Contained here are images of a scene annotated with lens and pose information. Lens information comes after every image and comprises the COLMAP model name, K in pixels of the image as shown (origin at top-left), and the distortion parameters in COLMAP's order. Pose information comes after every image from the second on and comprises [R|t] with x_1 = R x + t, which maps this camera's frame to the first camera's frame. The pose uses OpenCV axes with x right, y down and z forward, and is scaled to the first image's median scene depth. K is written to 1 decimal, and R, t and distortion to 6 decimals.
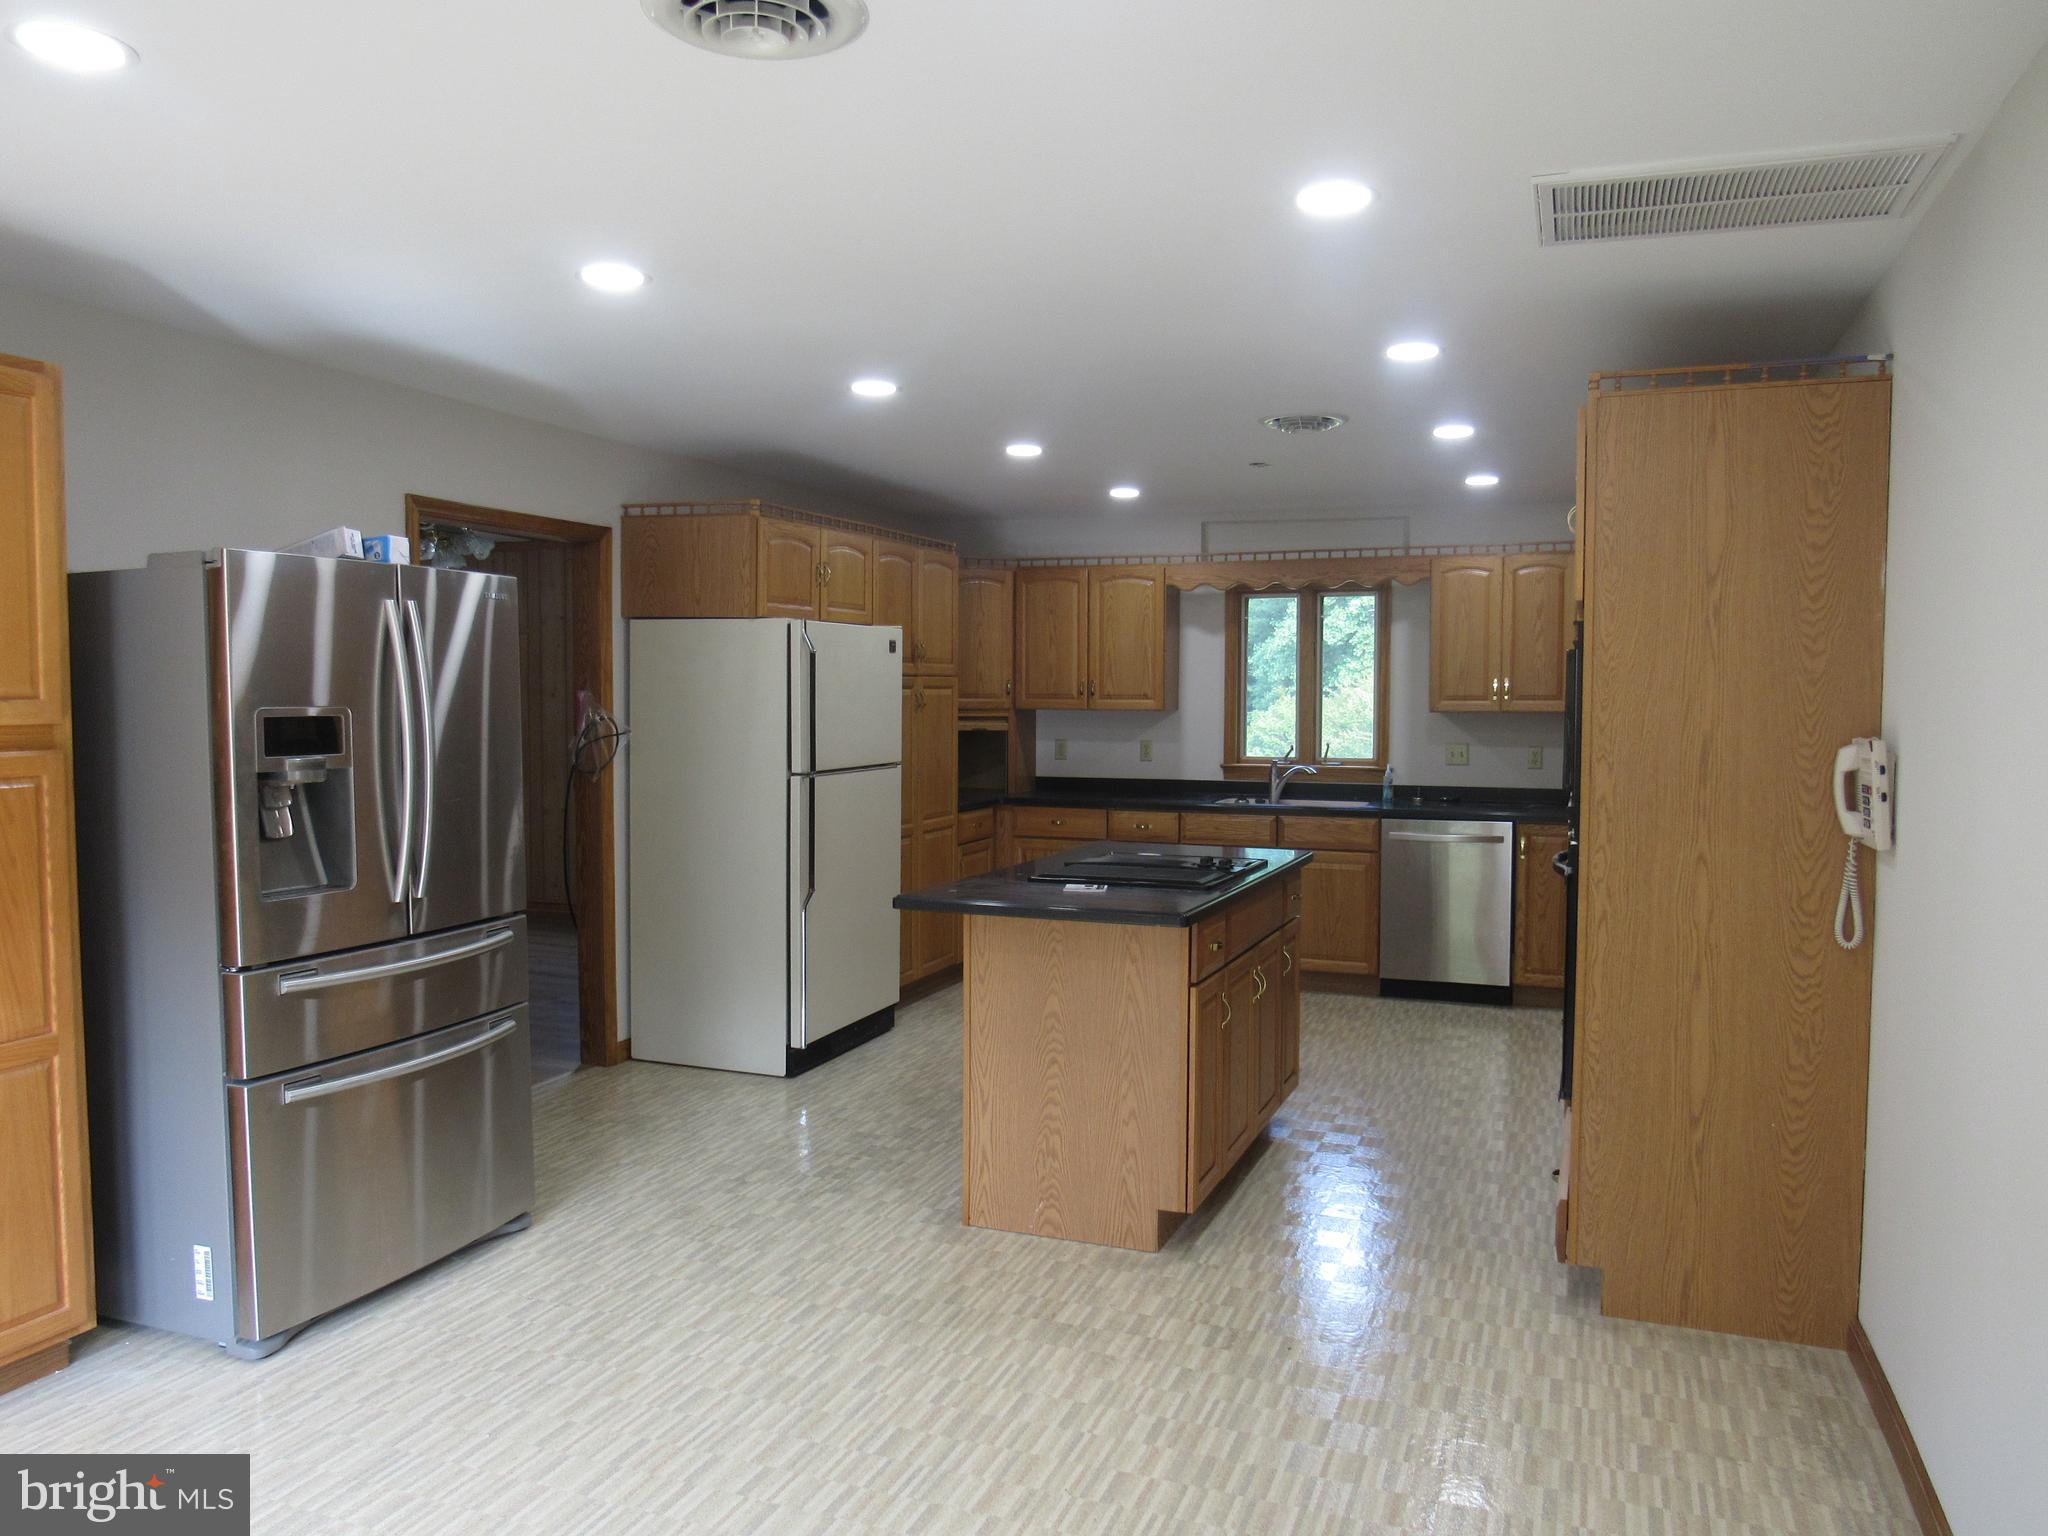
lens RADIAL K [[1458.8, 0, 1019.9], [0, 1458.8, 774.6], [0, 0, 1]] dist [-0.035148, 0.013543]
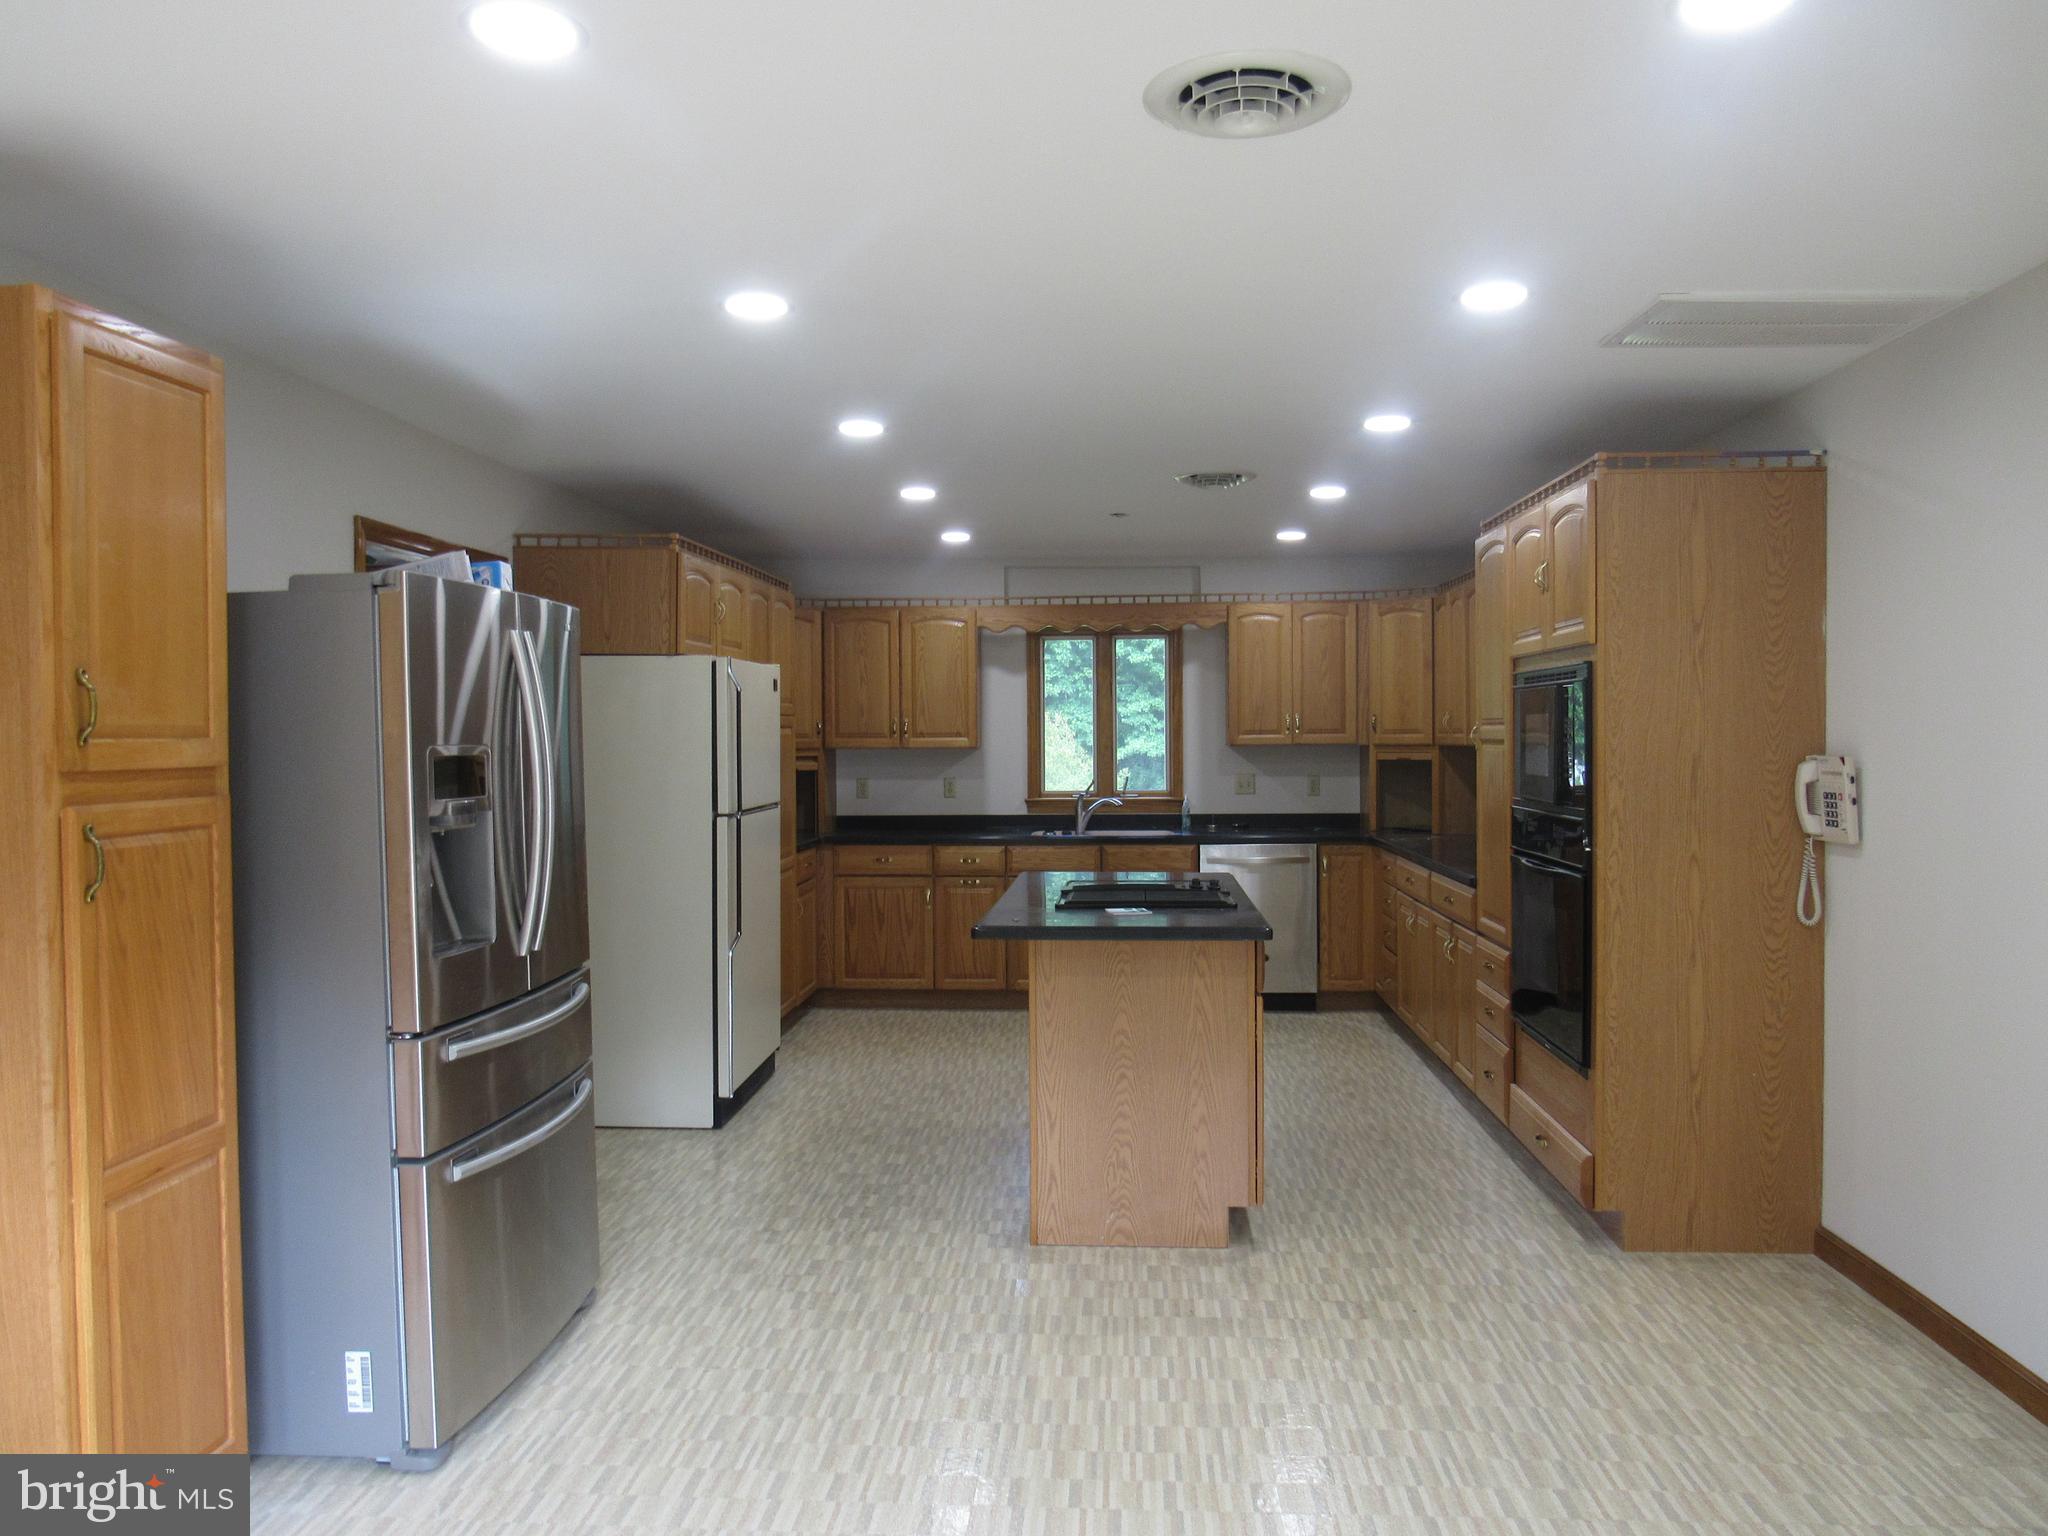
lens RADIAL K [[1458.8, 0, 1019.9], [0, 1458.8, 774.6], [0, 0, 1]] dist [-0.035148, 0.013543]
pose [[0.953811, -0.017779, 0.299881, -0.321397], [0.026534, 0.999332, -0.025148, 0.003056], [-0.299233, 0.031943, 0.953645, 0.011842]]
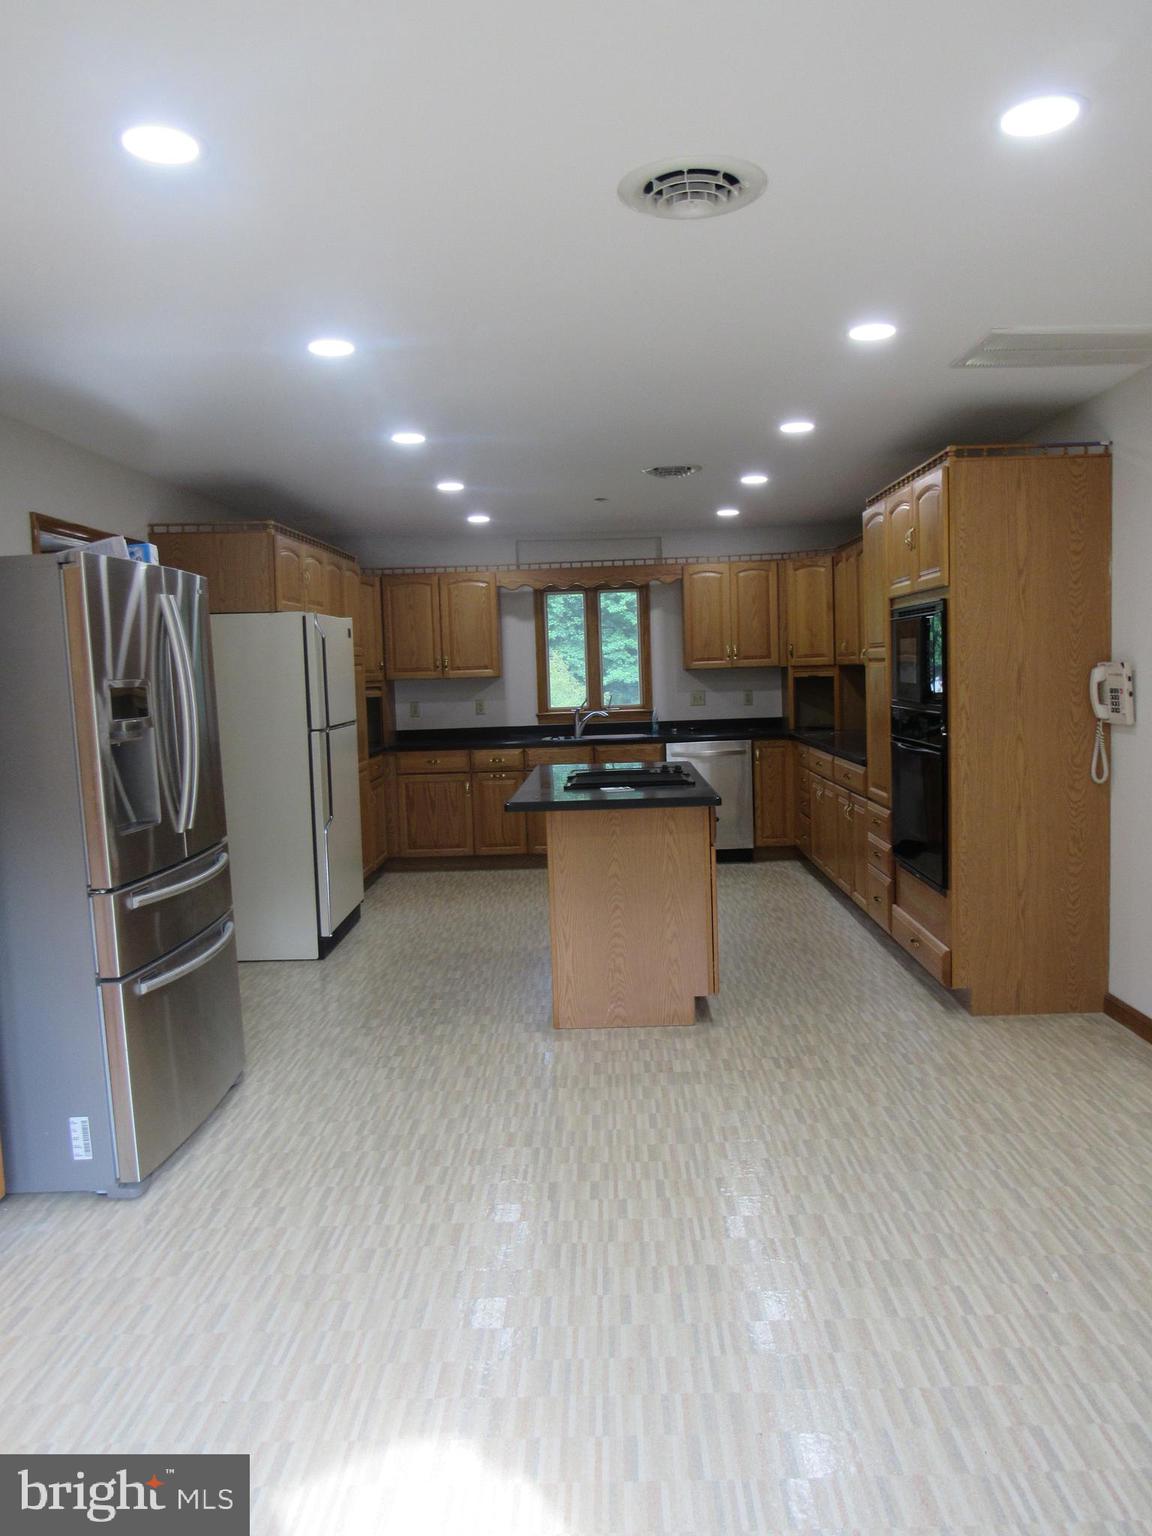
lens RADIAL K [[1094.9, 0, 576.0], [0, 1094.9, 768.0], [0, 0, 1]] dist [-0.031720, 0.007265]
pose [[0.938729, -0.066488, 0.338183, -0.338422], [0.056473, 0.997627, 0.039379, 0.010372], [-0.339998, -0.017868, 0.940256, -0.015492]]
